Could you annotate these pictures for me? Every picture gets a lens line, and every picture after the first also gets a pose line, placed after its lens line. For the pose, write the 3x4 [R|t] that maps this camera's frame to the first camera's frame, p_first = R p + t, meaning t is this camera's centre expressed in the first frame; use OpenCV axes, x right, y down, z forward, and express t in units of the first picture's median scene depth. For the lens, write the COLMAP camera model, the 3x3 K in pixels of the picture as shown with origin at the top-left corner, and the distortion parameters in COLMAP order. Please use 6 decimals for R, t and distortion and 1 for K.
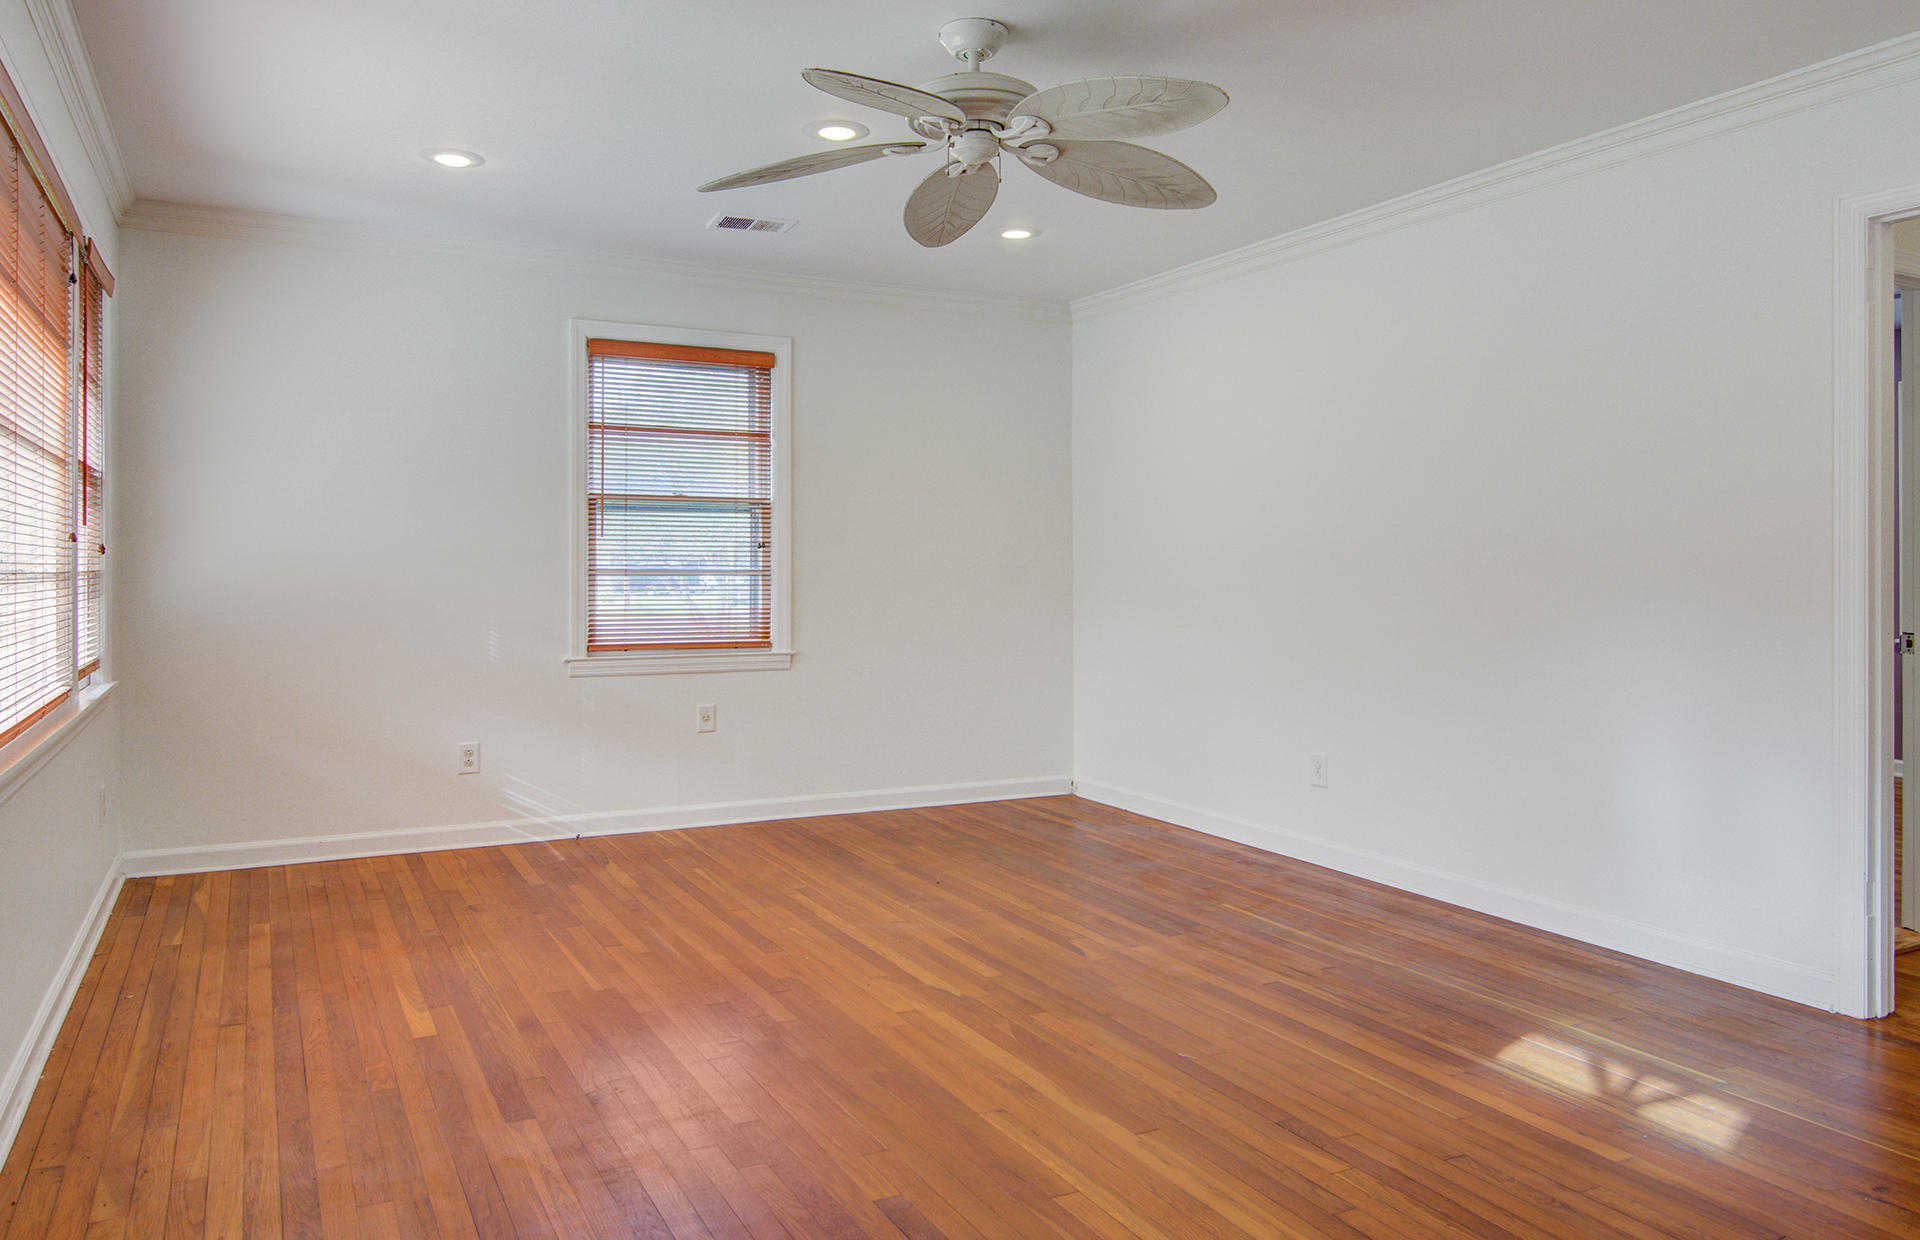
lens RADIAL K [[1329.2, 0, 933.8], [0, 1329.2, 580.0], [0, 0, 1]] dist [0.002163, 0.001849]
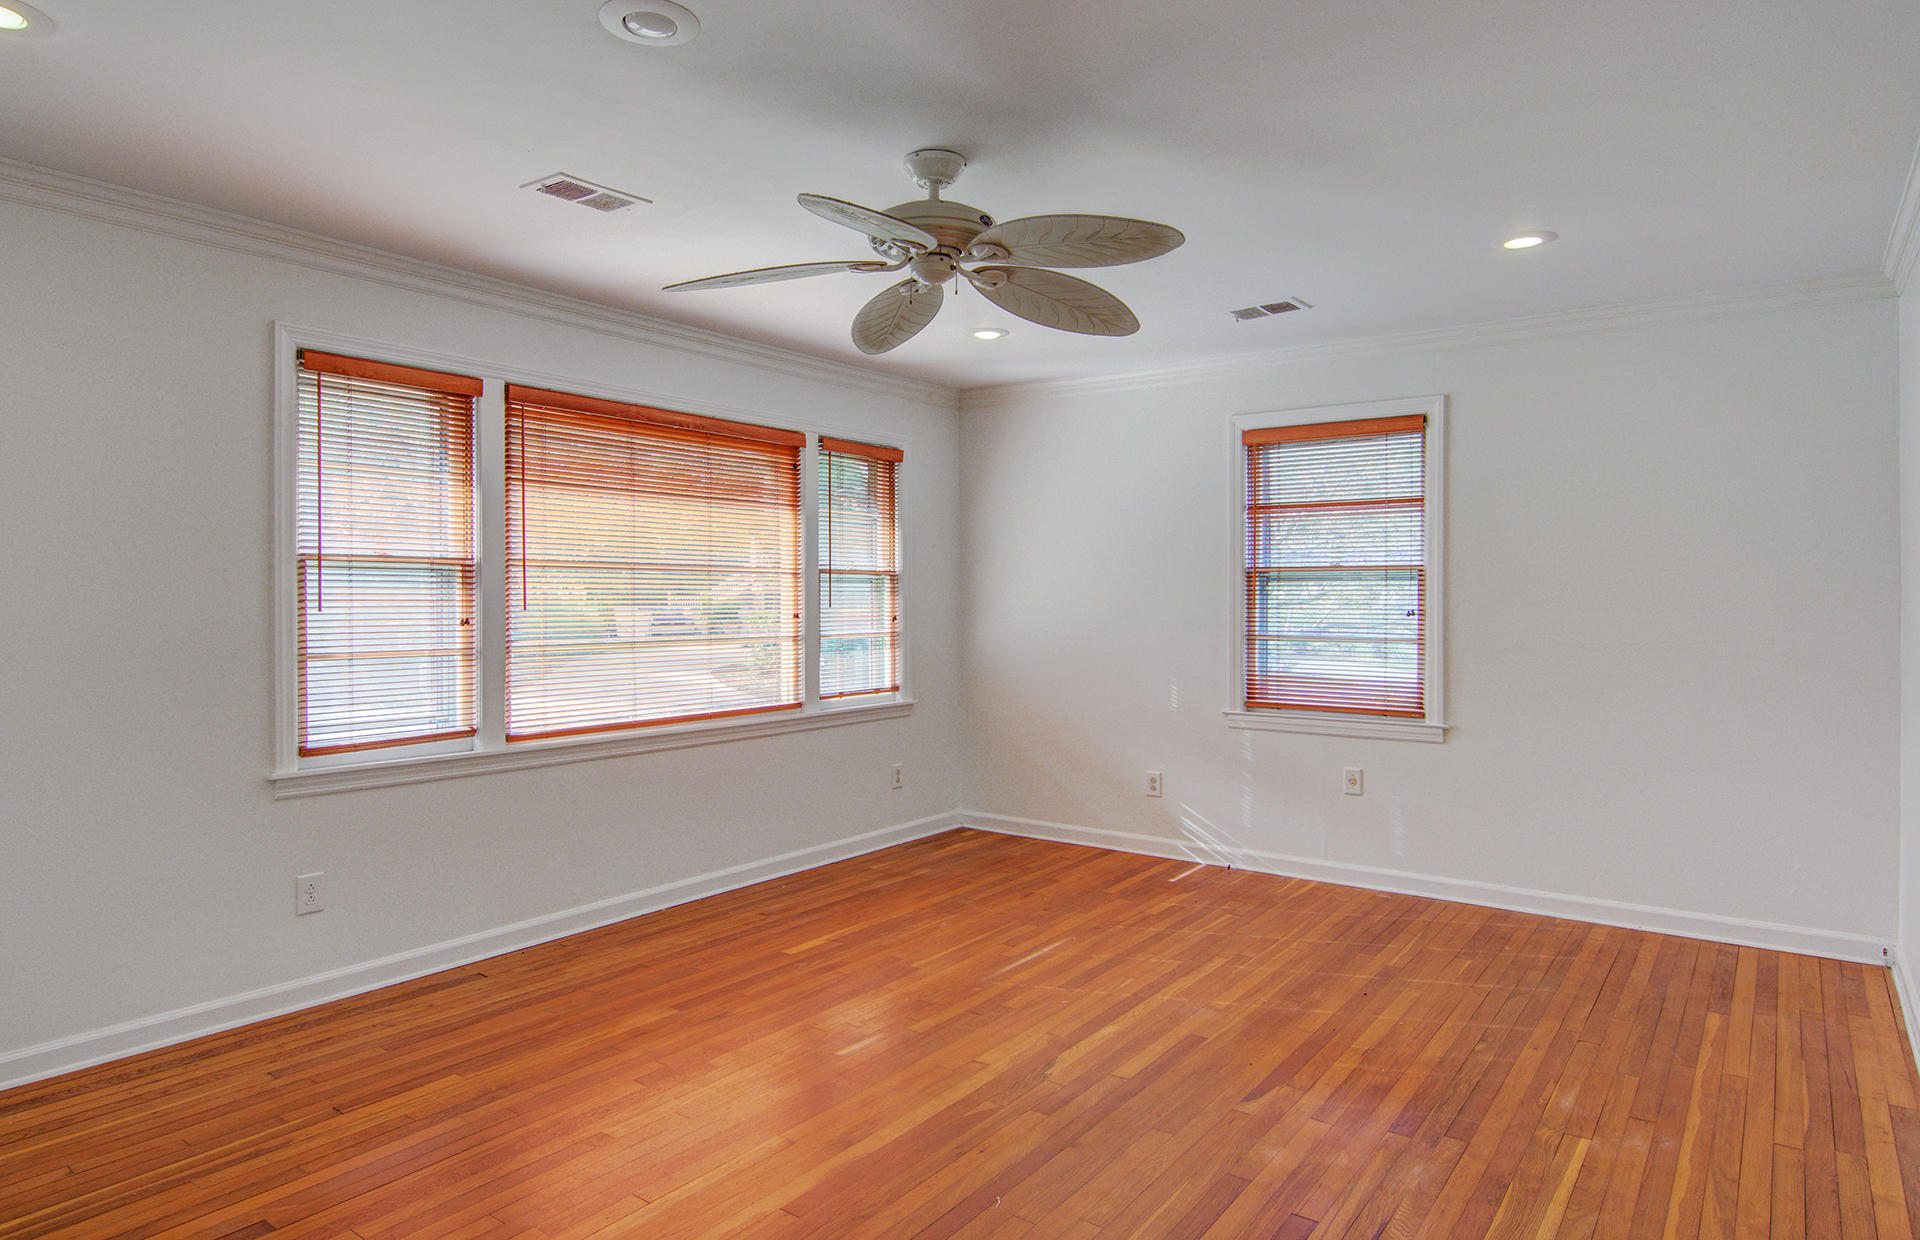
lens RADIAL K [[1125.6, 0, 960.0], [0, 1125.6, 620.0], [0, 0, 1]] dist [-0.007195, -0.000501]
pose [[0.445997, 0.018449, -0.894844, 0.800465], [-0.009294, 0.999829, 0.015981, -0.054775], [0.894986, 0.001189, 0.446093, 0.576235]]
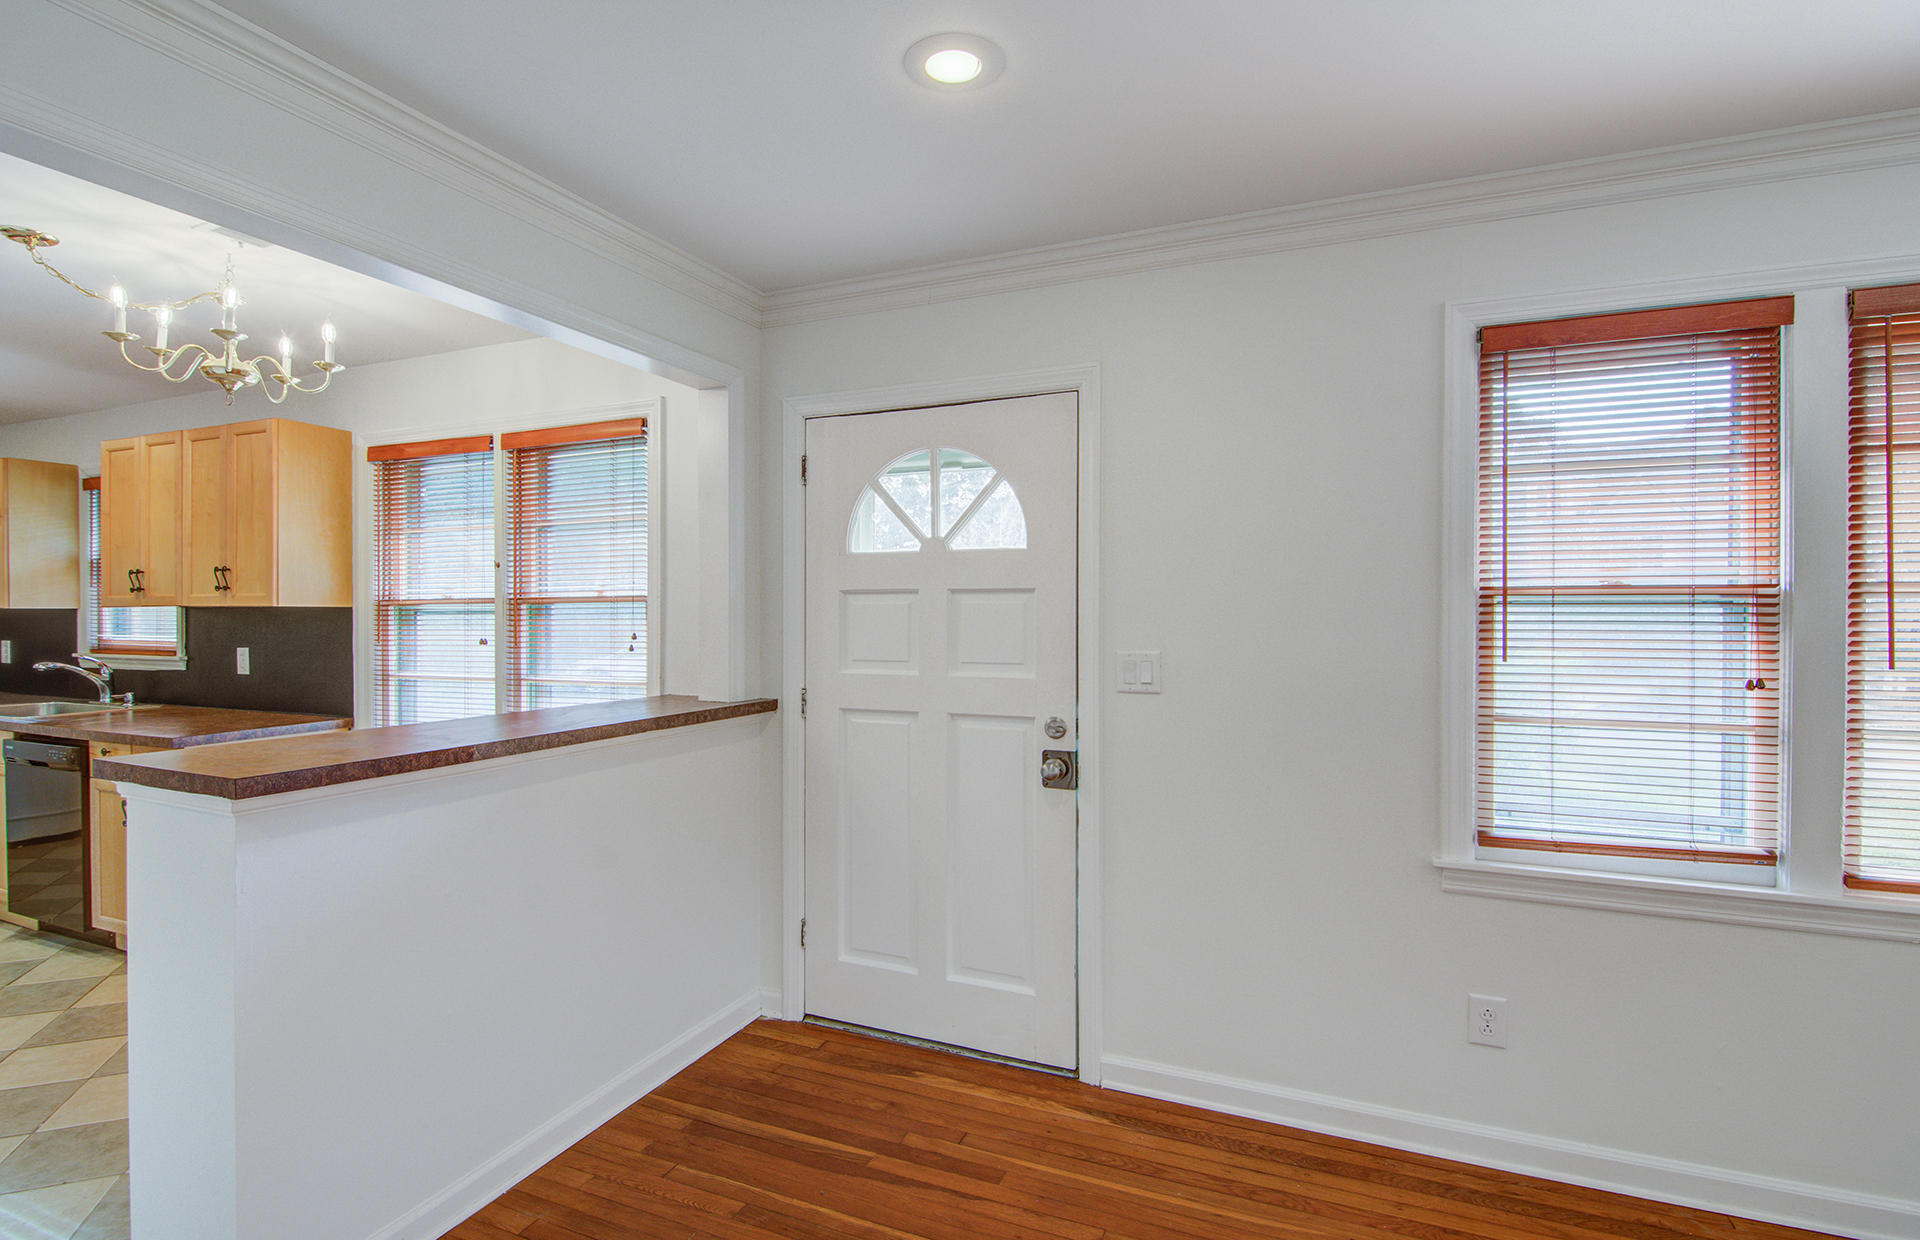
lens RADIAL K [[927.5, 0, 938.6], [0, 927.5, 624.0], [0, 0, 1]] dist [-0.008938, -0.000831]
pose [[-0.777576, 0.001652, -0.628787, 0.331932], [-0.008430, 0.999879, 0.013052, -0.072847], [0.628732, 0.015449, -0.777468, 0.769174]]
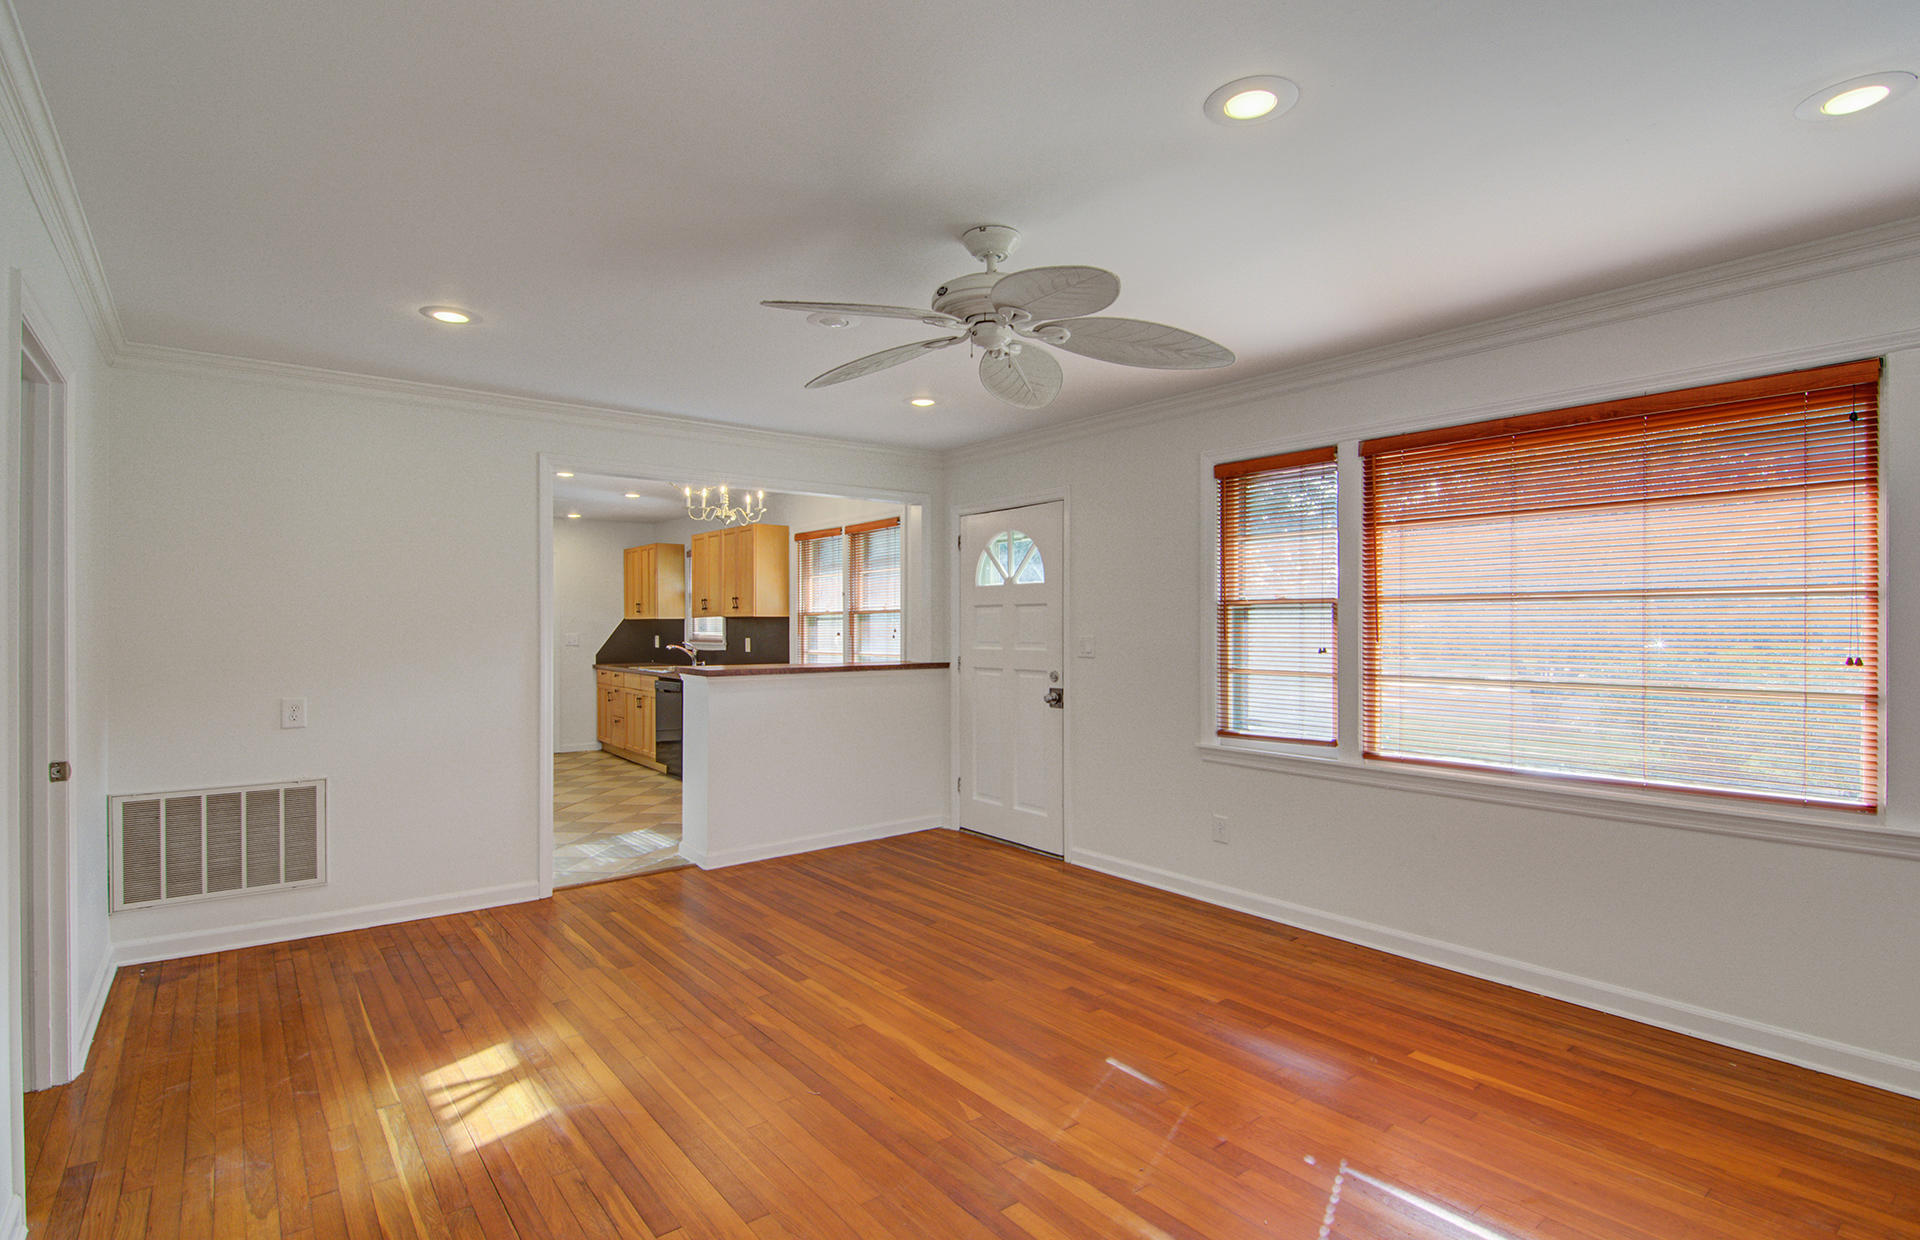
lens RADIAL K [[927.5, 0, 938.6], [0, 927.5, 624.0], [0, 0, 1]] dist [-0.008938, -0.000831]
pose [[-0.984600, -0.002598, -0.174804, 0.207873], [-0.003544, 0.999981, 0.005101, -0.067024], [0.174788, 0.005642, -0.984590, 1.699433]]
